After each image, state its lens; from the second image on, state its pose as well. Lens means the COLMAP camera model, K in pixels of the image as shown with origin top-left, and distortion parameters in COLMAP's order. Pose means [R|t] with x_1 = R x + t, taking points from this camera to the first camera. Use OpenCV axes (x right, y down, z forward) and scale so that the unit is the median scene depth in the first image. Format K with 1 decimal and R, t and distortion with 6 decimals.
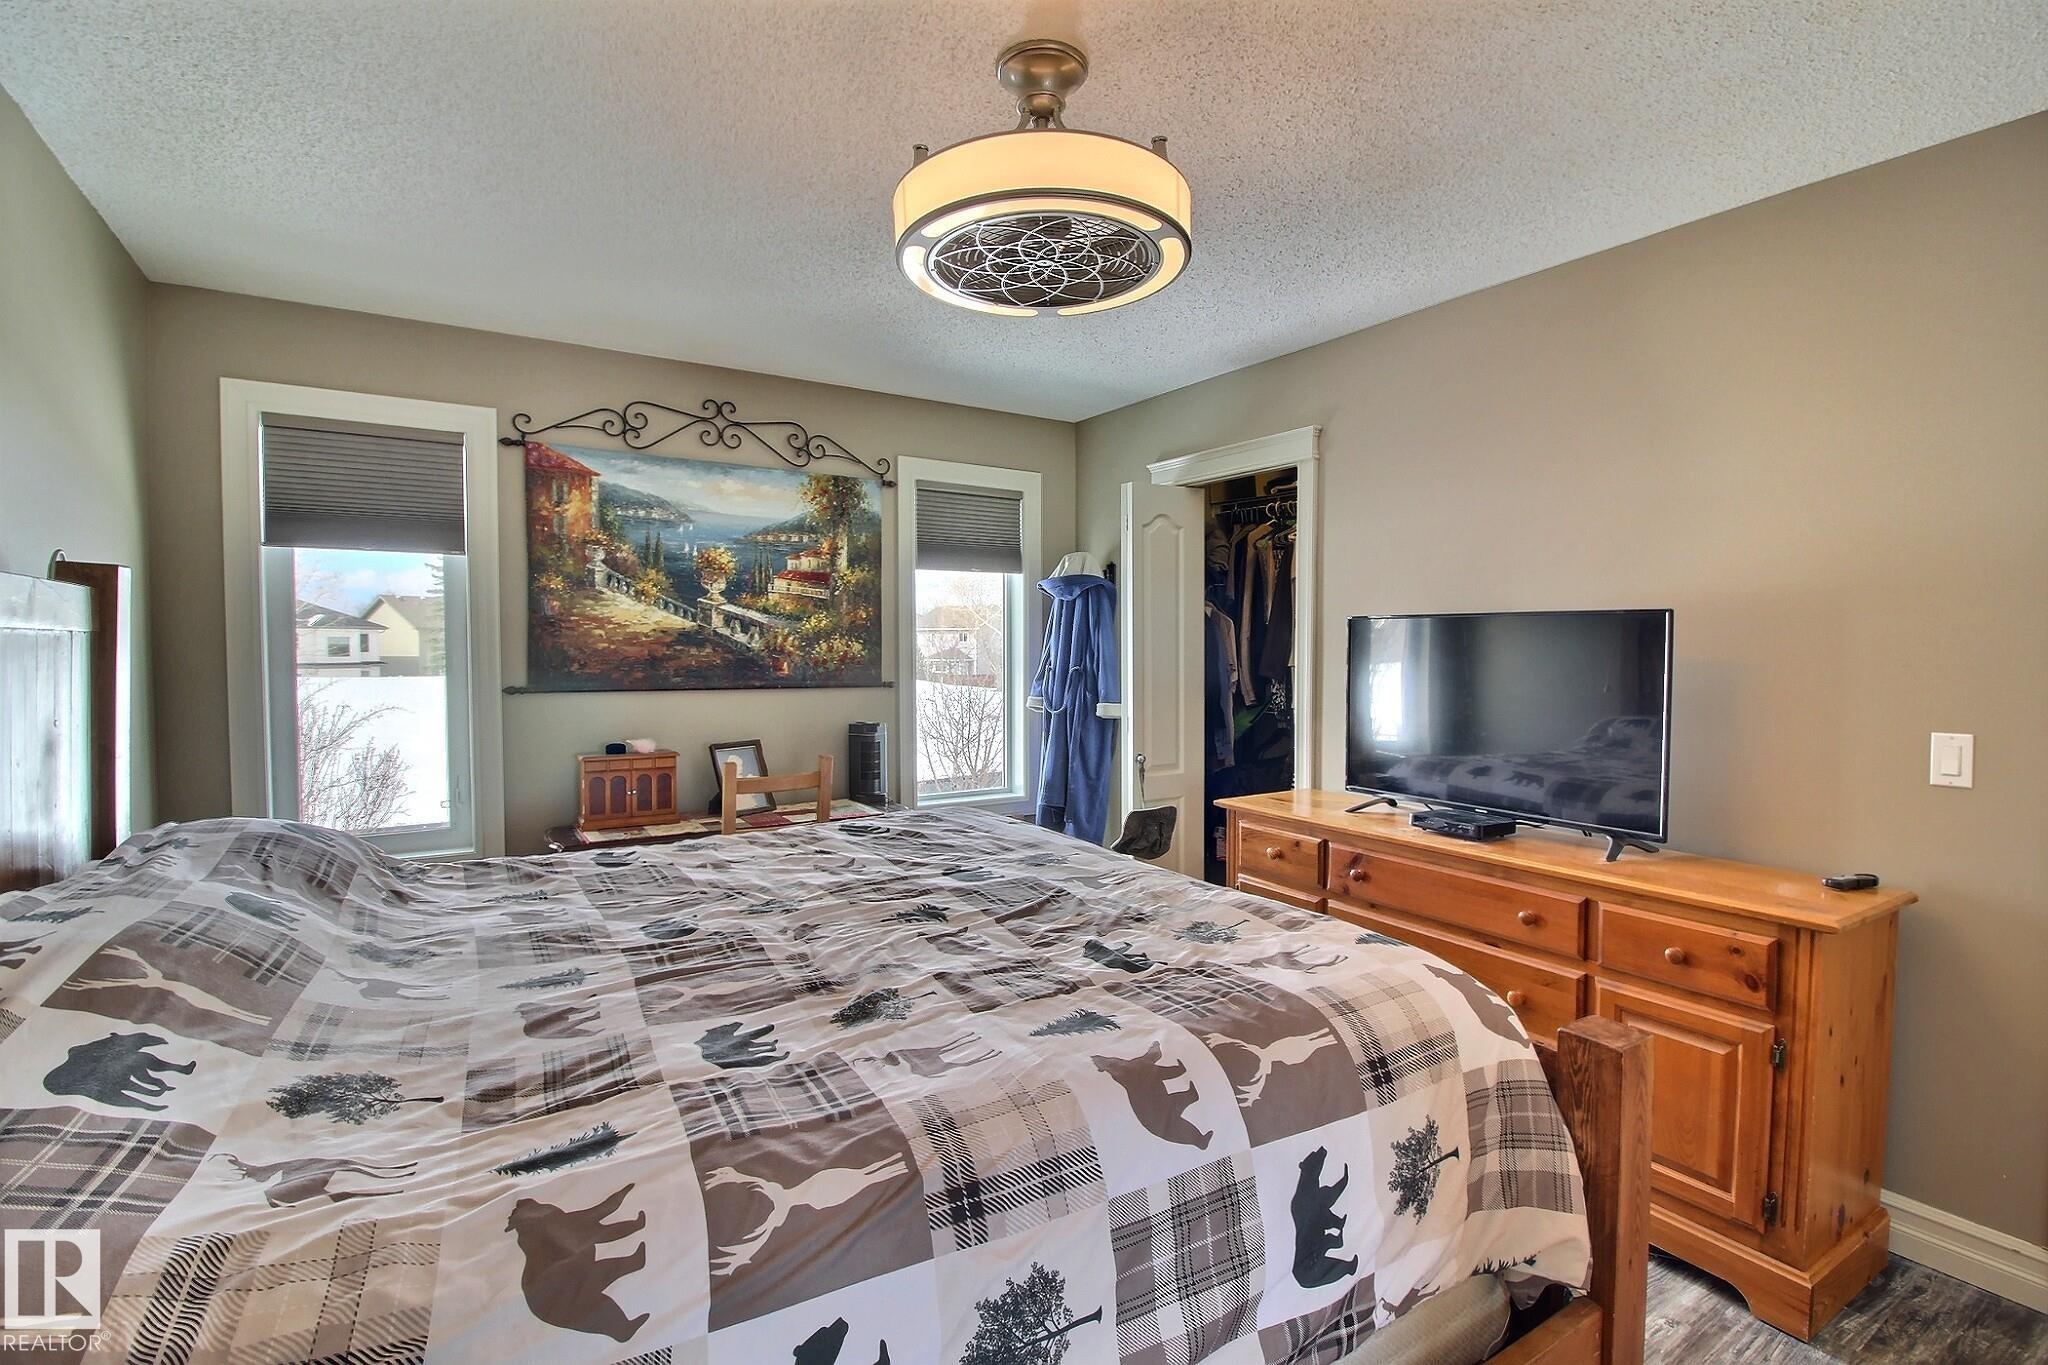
lens RADIAL K [[961.7, 0, 1016.4], [0, 961.7, 681.7], [0, 0, 1]] dist [-0.004432, -0.005923]
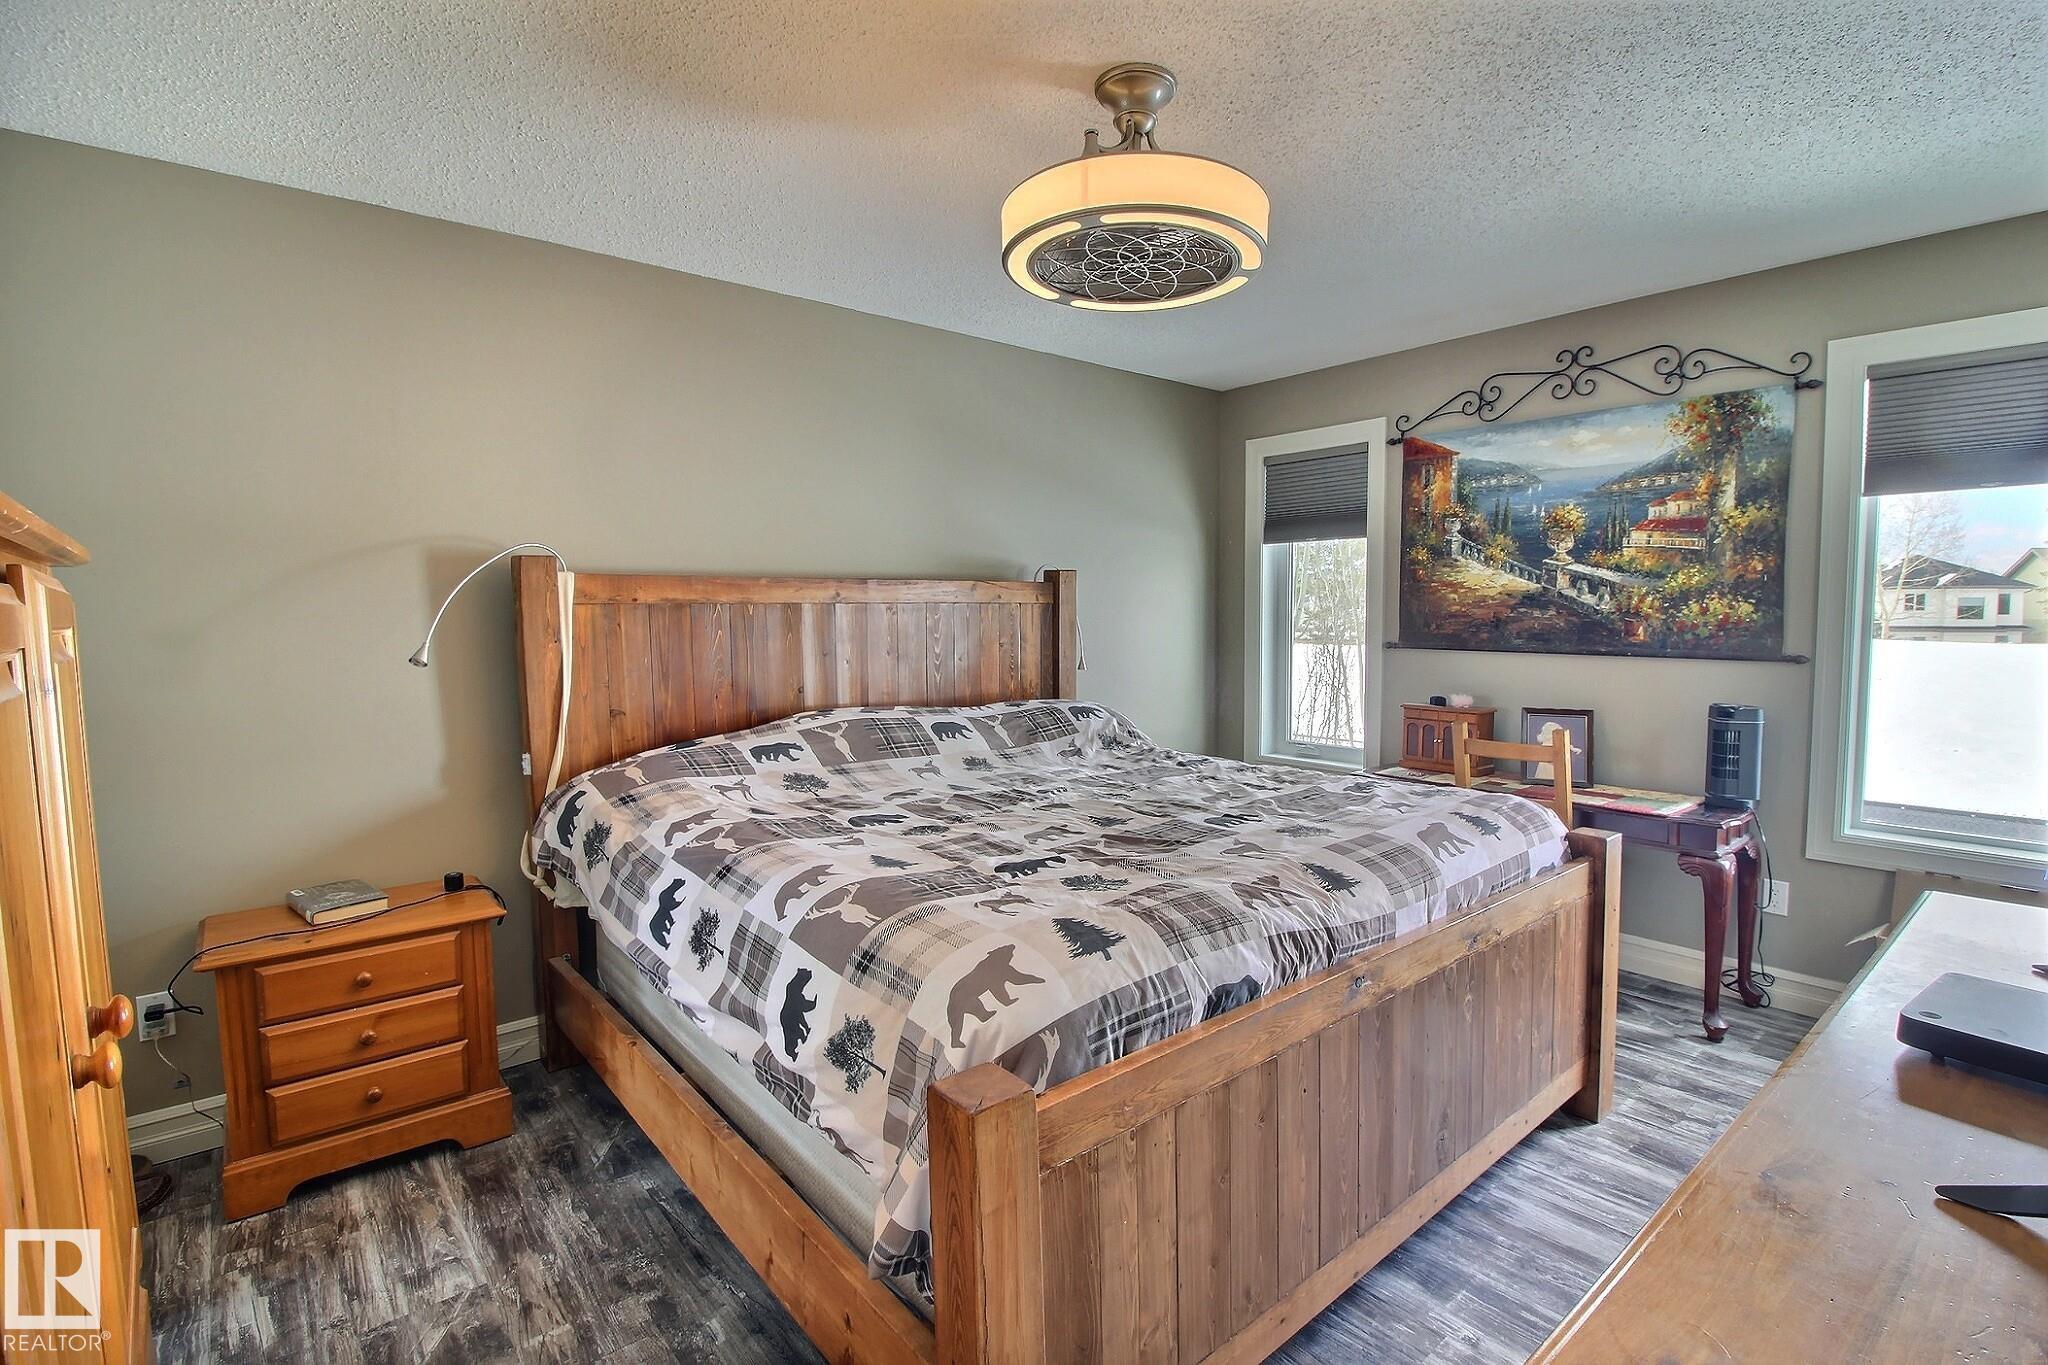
lens RADIAL K [[961.7, 0, 1086.3], [0, 961.7, 679.9], [0, 0, 1]] dist [-0.004432, -0.005923]
pose [[0.148047, 0.068842, -0.986581, 0.569545], [-0.031703, 0.997392, 0.064839, -0.012811], [0.988472, 0.021678, 0.149843, 0.389110]]
